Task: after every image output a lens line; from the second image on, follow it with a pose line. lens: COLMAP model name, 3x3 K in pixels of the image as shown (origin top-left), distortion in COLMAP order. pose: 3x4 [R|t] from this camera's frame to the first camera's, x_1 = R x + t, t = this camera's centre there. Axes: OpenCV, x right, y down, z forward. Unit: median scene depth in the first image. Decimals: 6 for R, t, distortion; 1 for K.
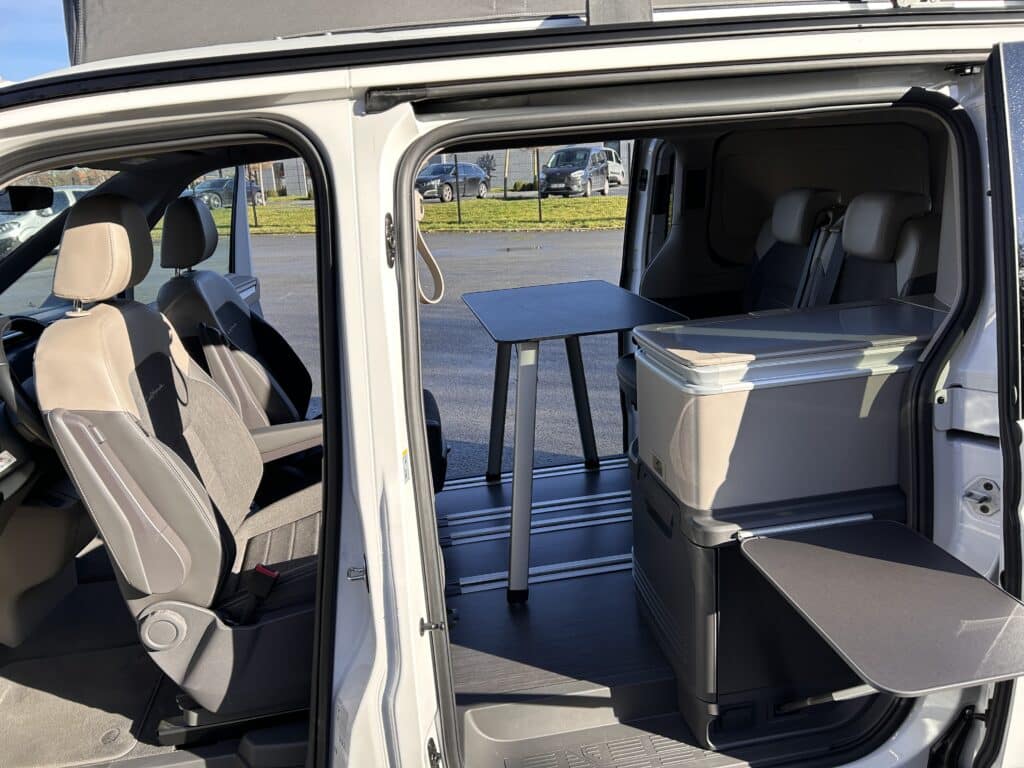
lens RADIAL K [[766.2, 0, 507.8], [0, 766.2, 379.7], [0, 0, 1]] dist [0.037718, -0.055202]
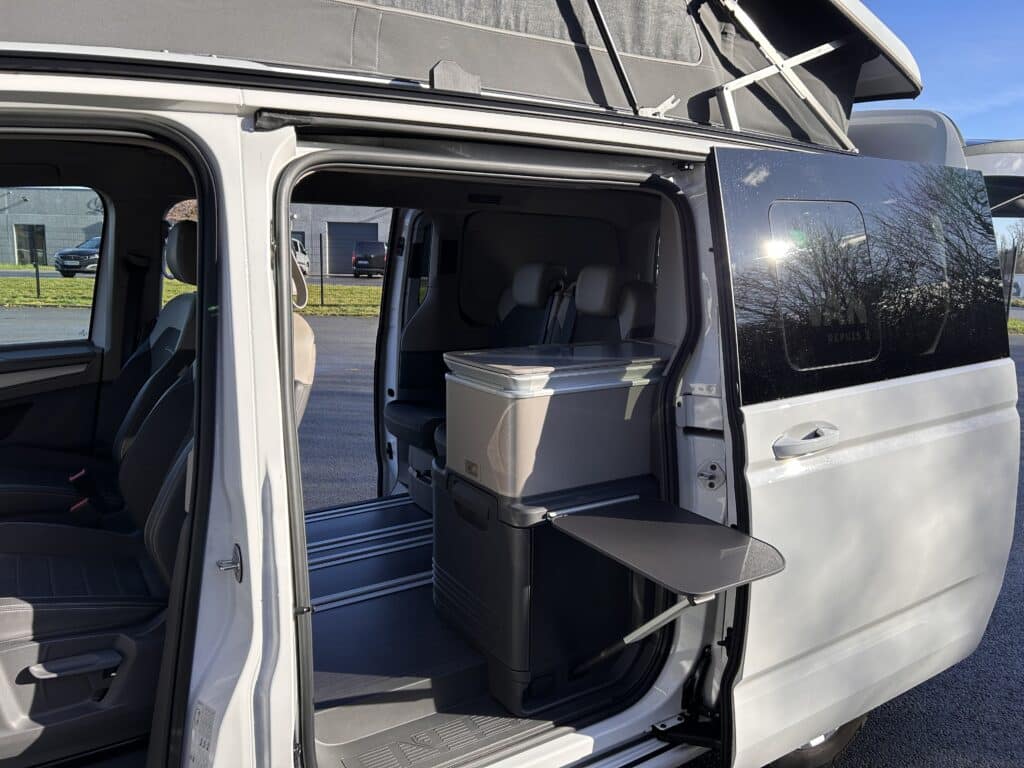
lens RADIAL K [[766.2, 0, 507.8], [0, 766.2, 379.7], [0, 0, 1]] dist [0.037718, -0.055202]
pose [[0.916662, 0.015411, 0.399366, -0.239397], [0.033243, 0.992854, -0.114614, 0.125685], [-0.398278, 0.118338, 0.909599, -0.094304]]
